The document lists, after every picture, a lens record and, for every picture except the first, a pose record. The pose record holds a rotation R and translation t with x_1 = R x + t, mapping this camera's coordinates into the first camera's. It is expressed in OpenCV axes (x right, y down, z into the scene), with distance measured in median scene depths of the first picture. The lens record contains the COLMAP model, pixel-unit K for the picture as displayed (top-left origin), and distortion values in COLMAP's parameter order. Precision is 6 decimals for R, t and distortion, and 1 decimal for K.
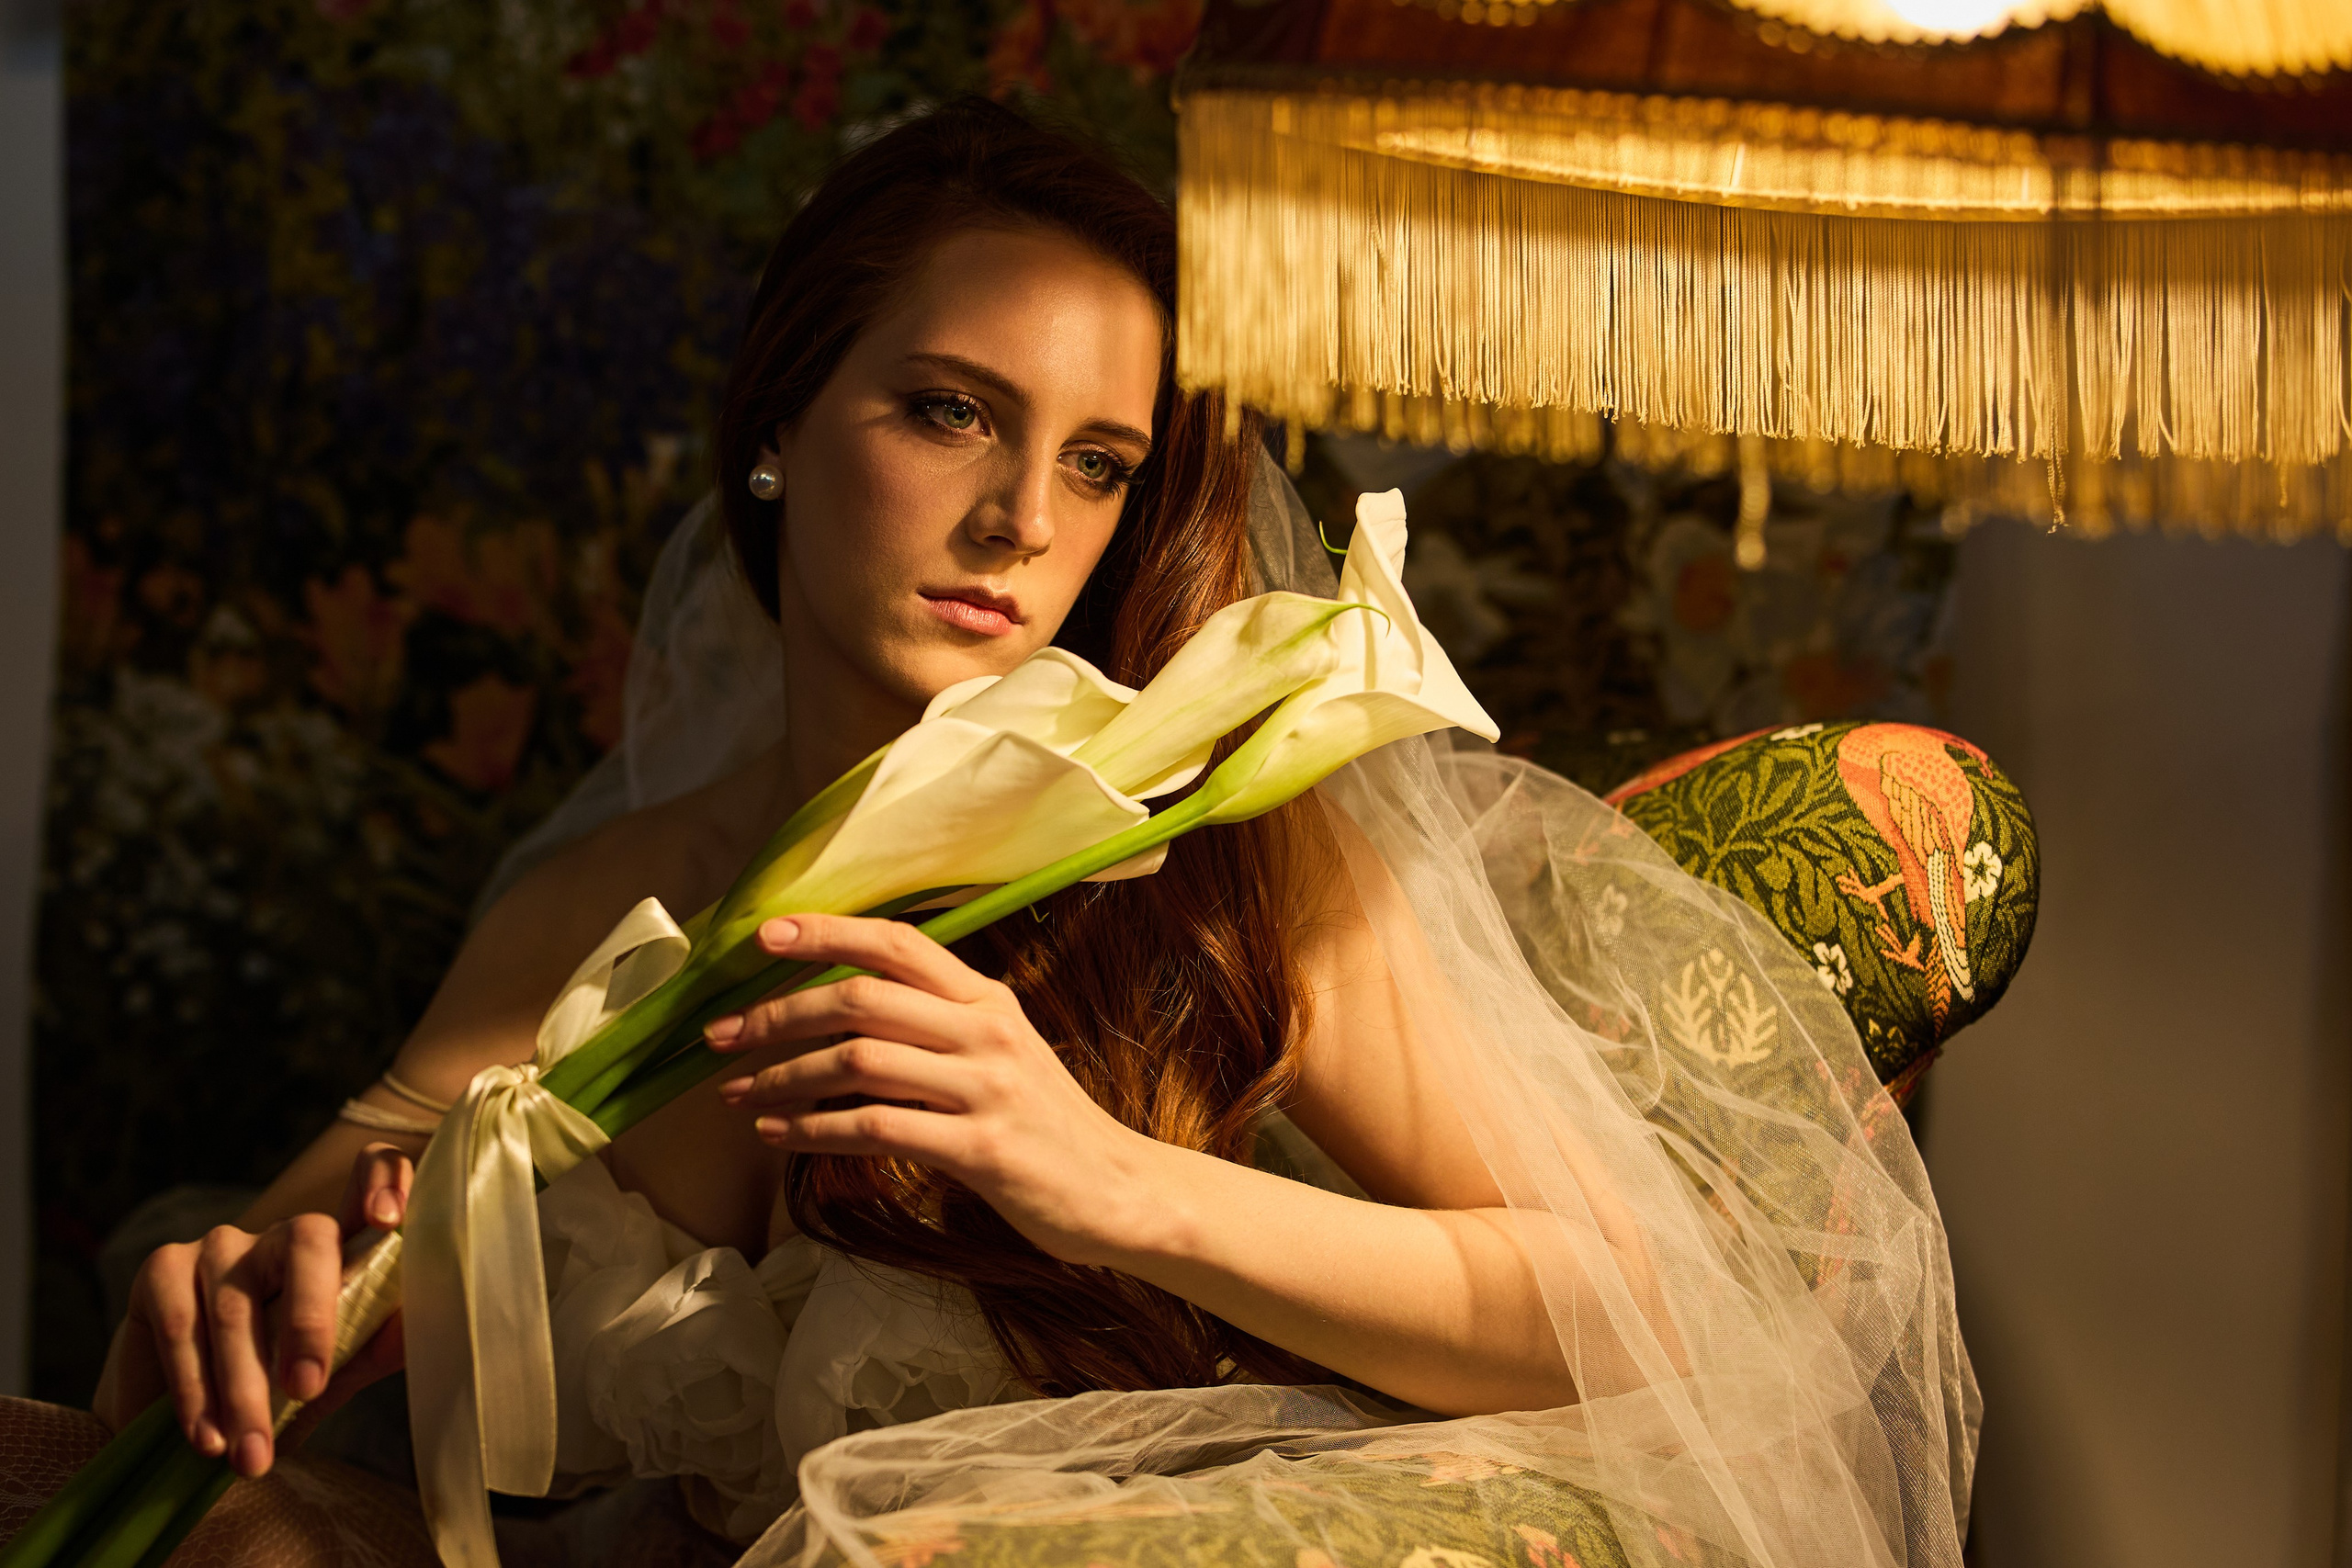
lens RADIAL K [[2638.6, 0, 1176.0], [0, 2638.6, 784.0], [0, 0, 1]] dist [-0.008468, -0.012617]
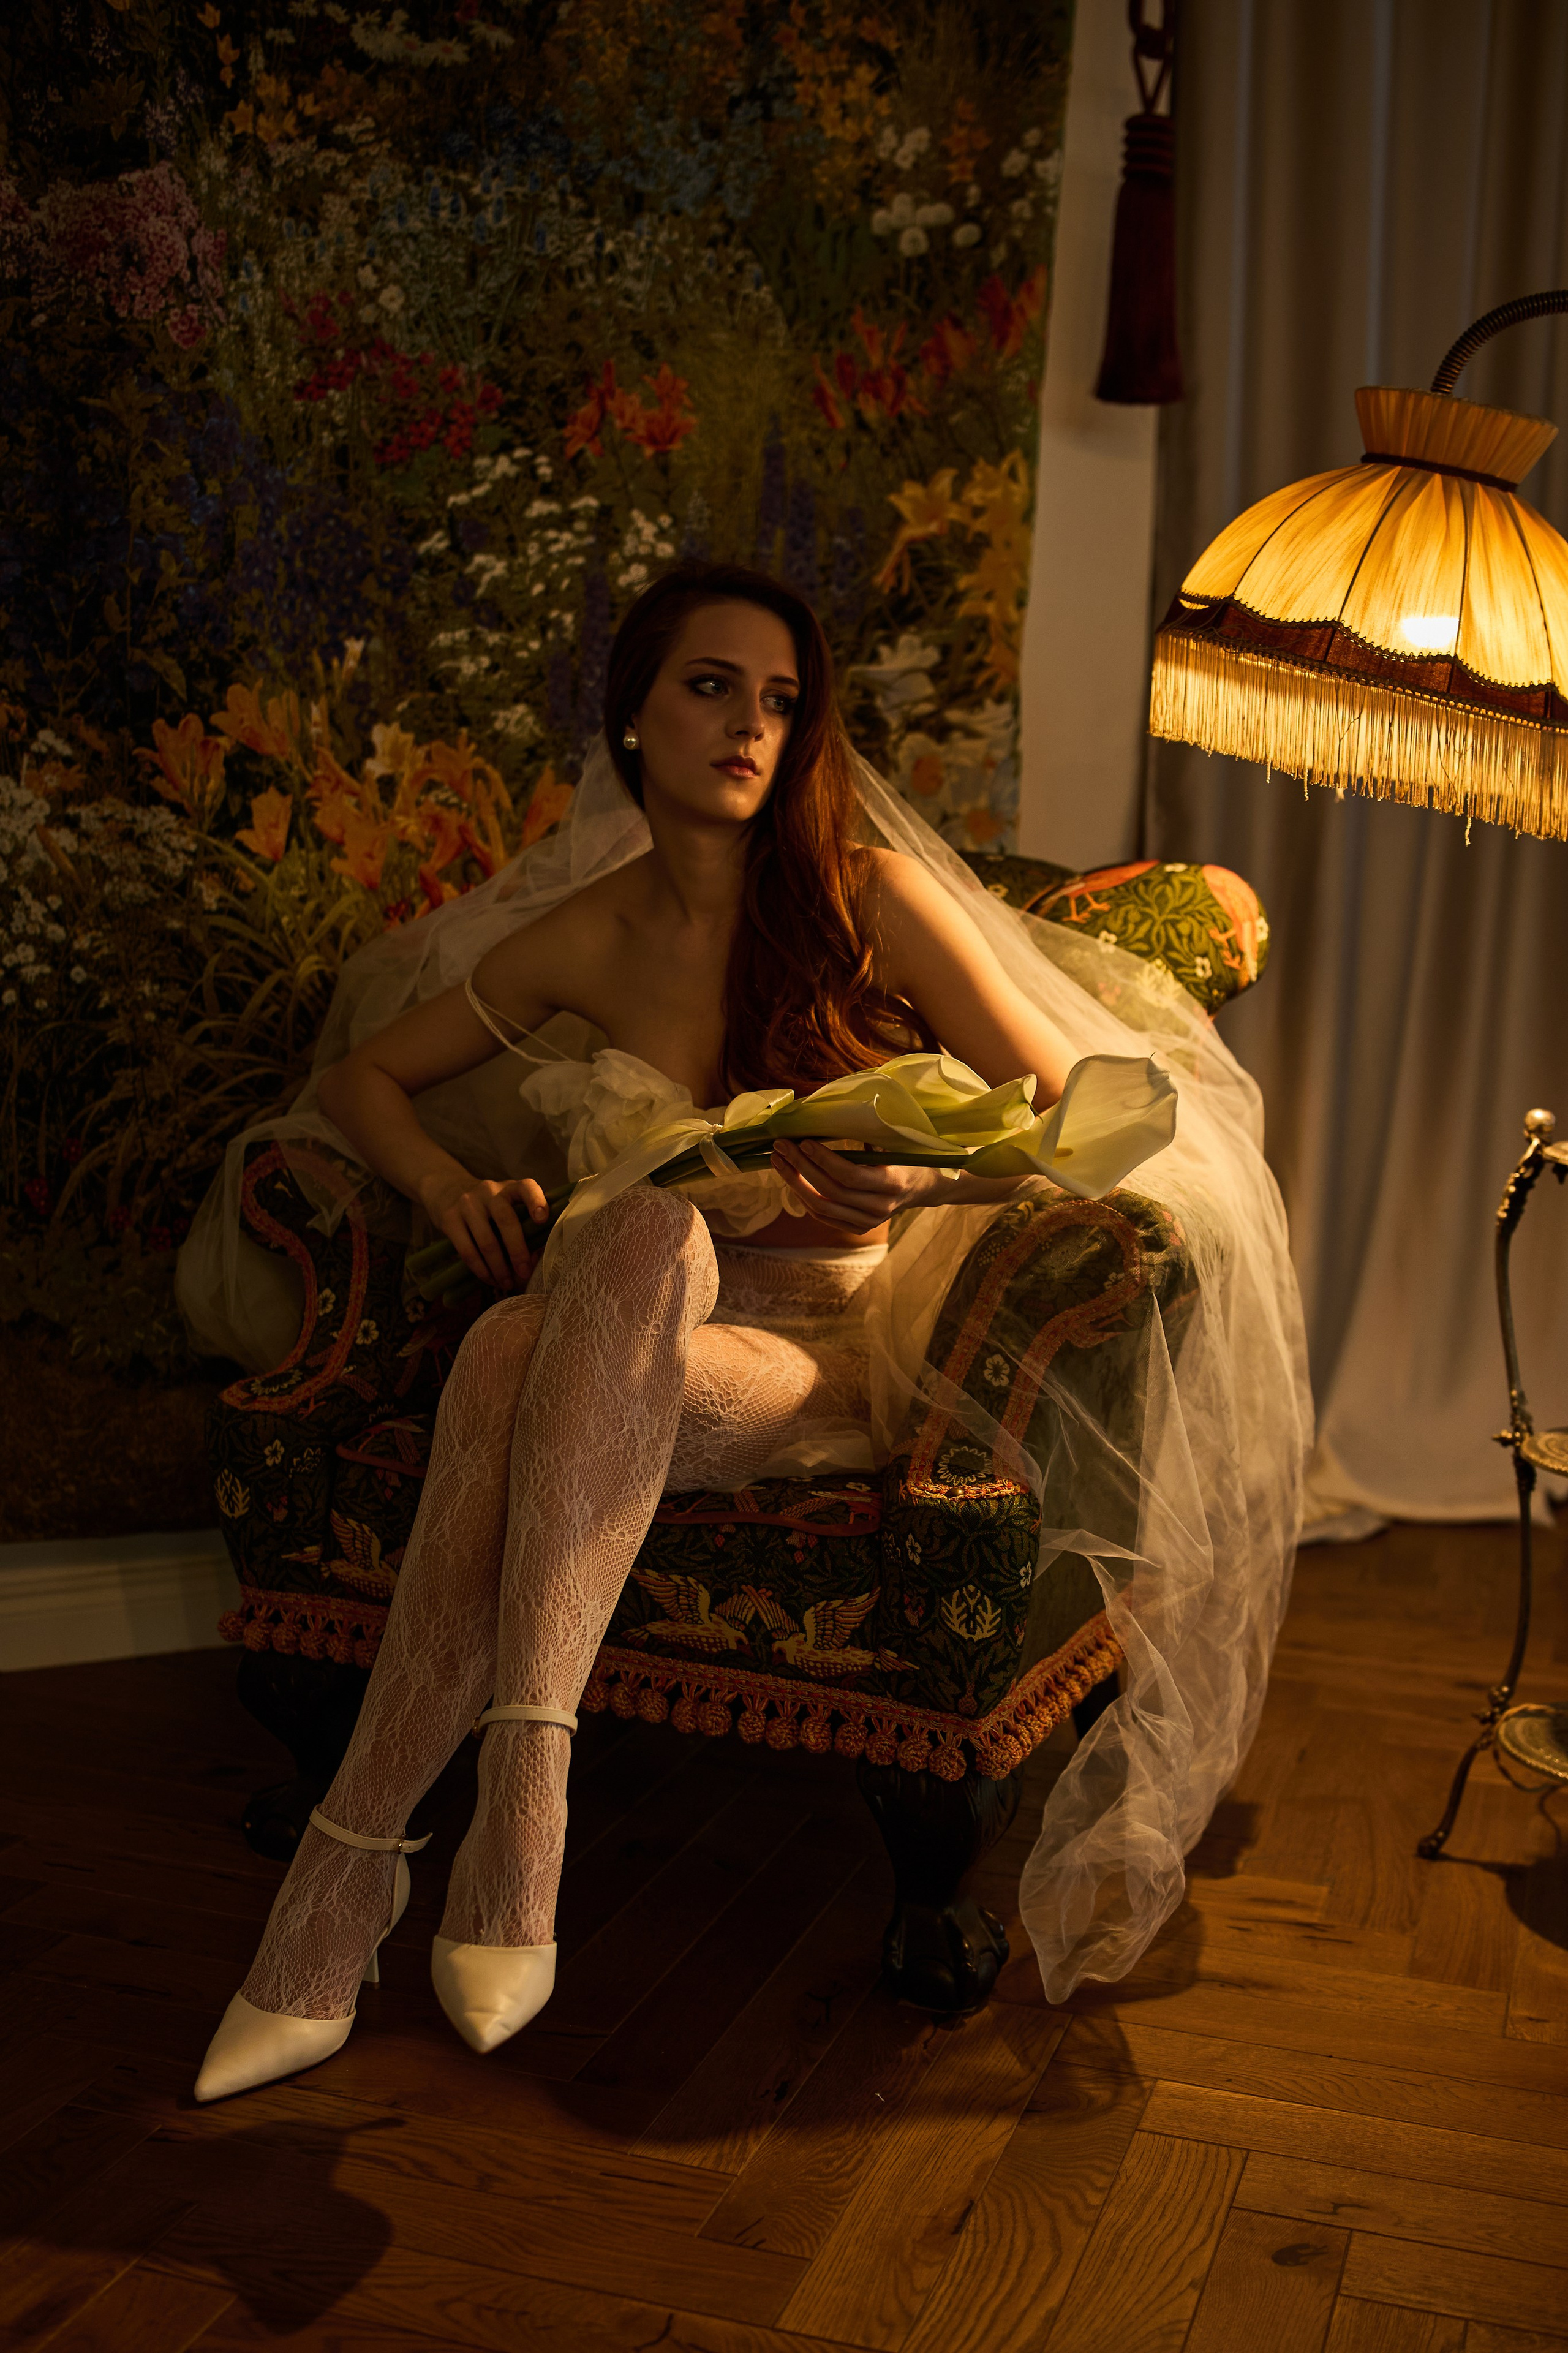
lens RADIAL K [[2456.2, 0, 784.0], [0, 2456.2, 1176.5], [0, 0, 1]] dist [-0.059992, 0.016680]
pose [[0.809486, -0.054041, 0.584647, -0.879189], [-0.035461, 0.989438, 0.140555, -0.027551], [-0.586068, -0.134510, 0.799019, -0.381104]]
